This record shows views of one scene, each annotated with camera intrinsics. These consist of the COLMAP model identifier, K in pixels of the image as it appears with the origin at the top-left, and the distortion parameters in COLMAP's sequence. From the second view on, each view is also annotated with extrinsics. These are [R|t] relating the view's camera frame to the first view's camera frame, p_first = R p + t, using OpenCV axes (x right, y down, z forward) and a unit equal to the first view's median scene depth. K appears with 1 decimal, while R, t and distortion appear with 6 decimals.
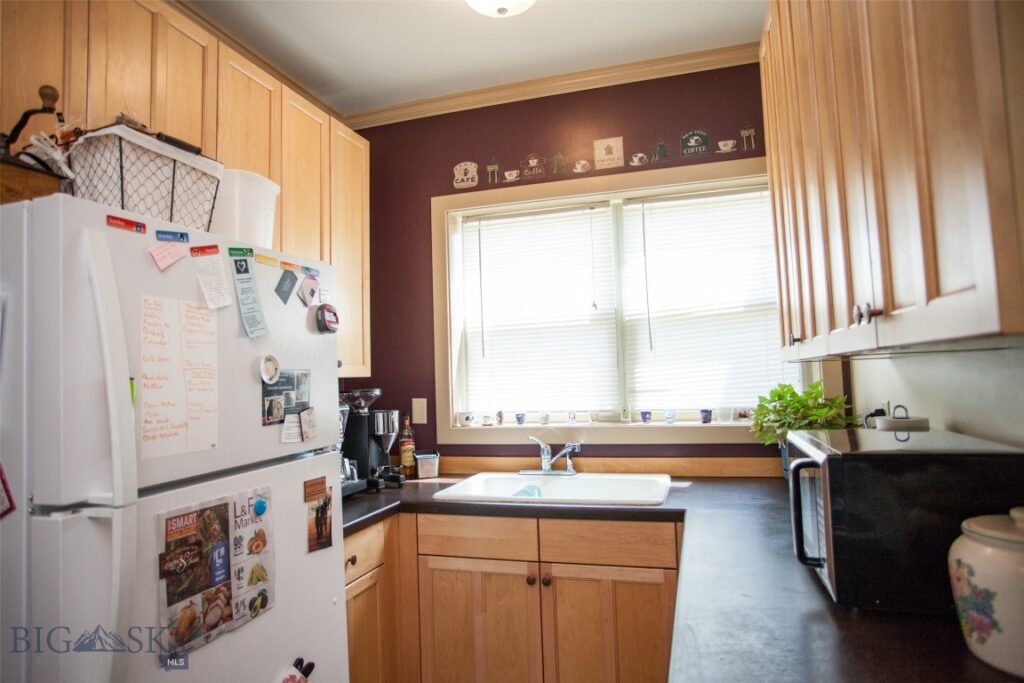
lens RADIAL K [[607.1, 0, 508.7], [0, 607.1, 337.8], [0, 0, 1]] dist [-0.053337, -0.000195]
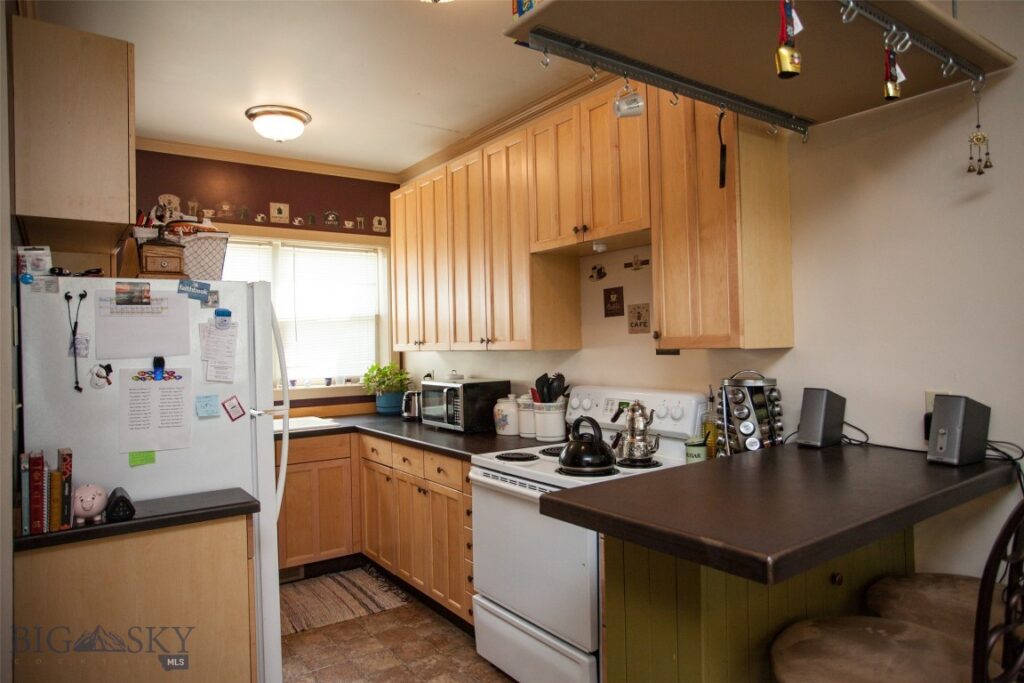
lens RADIAL K [[648.0, 0, 519.0], [0, 648.0, 336.1], [0, 0, 1]] dist [-0.024293, -0.000170]
pose [[0.592842, 0.027359, 0.804854, -0.805550], [-0.051286, 0.998677, 0.003829, -0.031431], [-0.803684, -0.043548, 0.593460, -0.490712]]
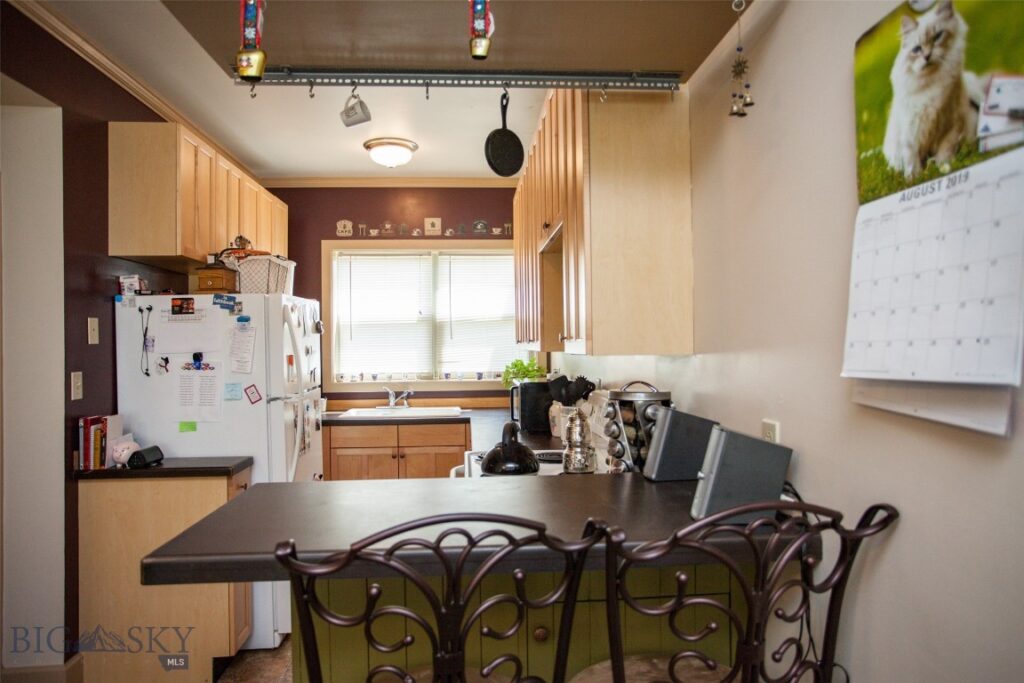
lens RADIAL K [[648.0, 0, 516.0], [0, 648.0, 341.7], [0, 0, 1]] dist [-0.024293, -0.000170]
pose [[0.928142, 0.022496, 0.371546, -0.307697], [-0.043360, 0.997911, 0.047894, -0.074733], [-0.369693, -0.060562, 0.927178, -0.871332]]
